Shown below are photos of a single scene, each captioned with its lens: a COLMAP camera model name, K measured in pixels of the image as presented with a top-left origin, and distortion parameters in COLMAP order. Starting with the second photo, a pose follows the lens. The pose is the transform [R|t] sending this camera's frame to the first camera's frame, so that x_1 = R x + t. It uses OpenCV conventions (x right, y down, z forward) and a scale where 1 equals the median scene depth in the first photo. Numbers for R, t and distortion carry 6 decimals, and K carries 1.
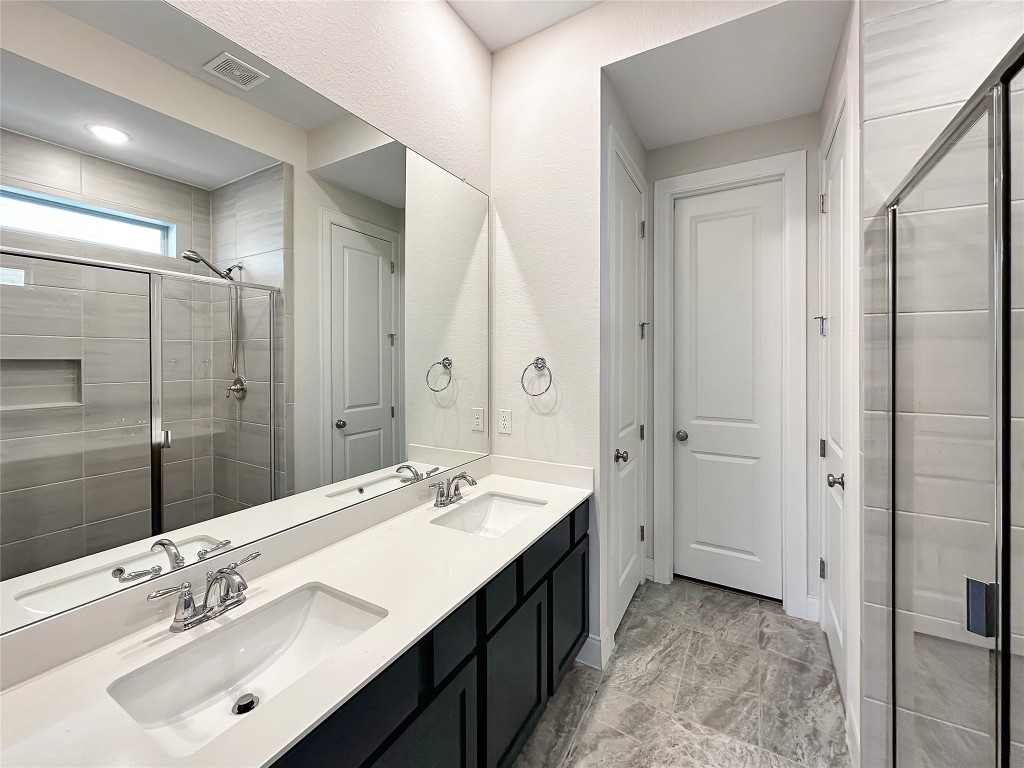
lens RADIAL K [[425.8, 0, 513.4], [0, 425.8, 361.0], [0, 0, 1]] dist [0.000322, -0.000049]
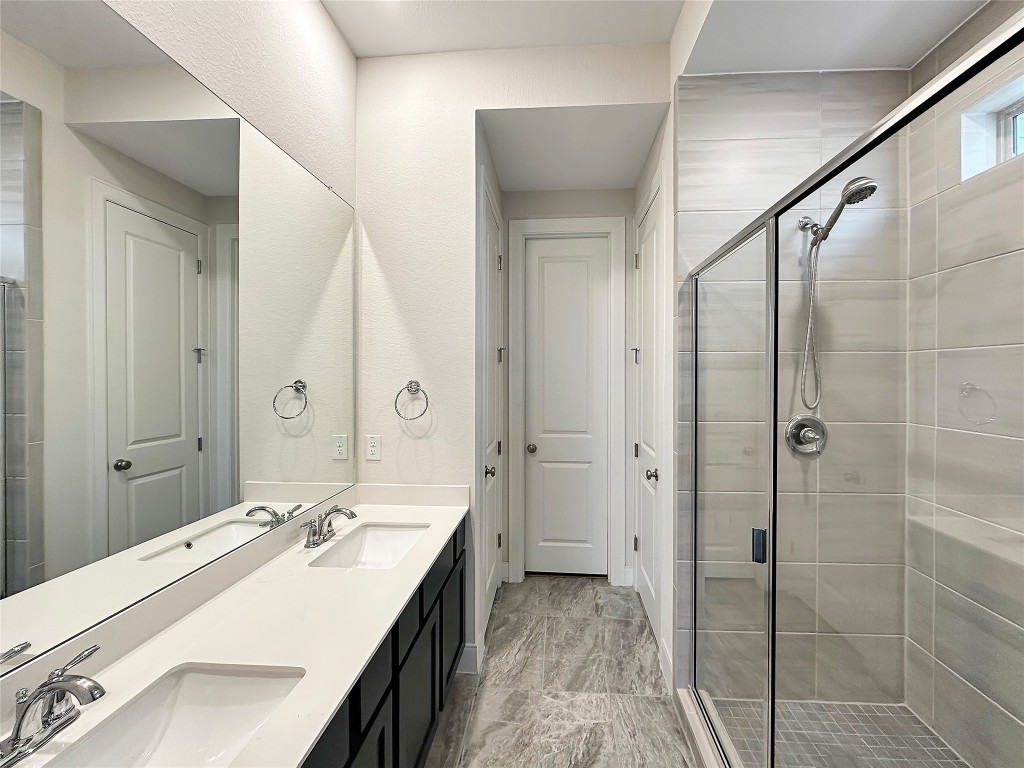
lens RADIAL K [[421.6, 0, 533.2], [0, 421.6, 378.3], [0, 0, 1]] dist [-0.002416, 0.000409]
pose [[0.895336, 0.001633, 0.445388, -0.127617], [-0.001899, 0.999998, 0.000150, -0.014657], [-0.445387, -0.000980, 0.895337, -0.007095]]
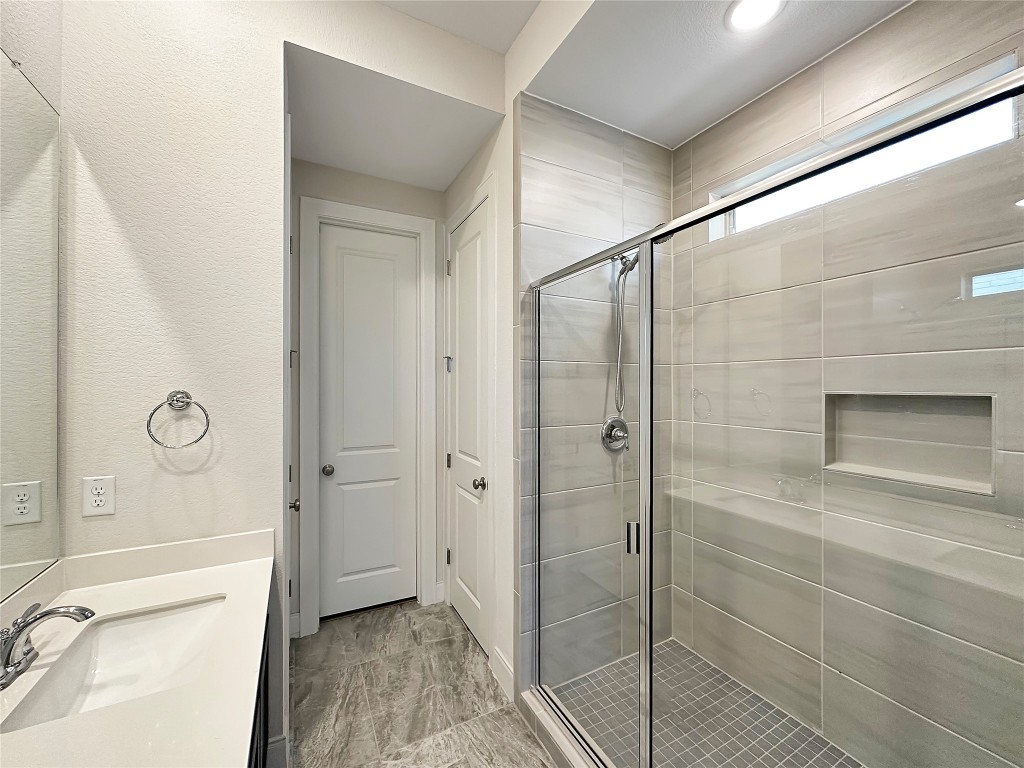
lens RADIAL K [[413.3, 0, 512.0], [0, 413.3, 384.0], [0, 0, 1]] dist [-0.001215, 0.000033]
pose [[0.535937, 0.005111, 0.844242, -0.215773], [0.003425, 0.999960, -0.008228, -0.012909], [-0.844251, 0.007301, 0.535898, 0.187642]]
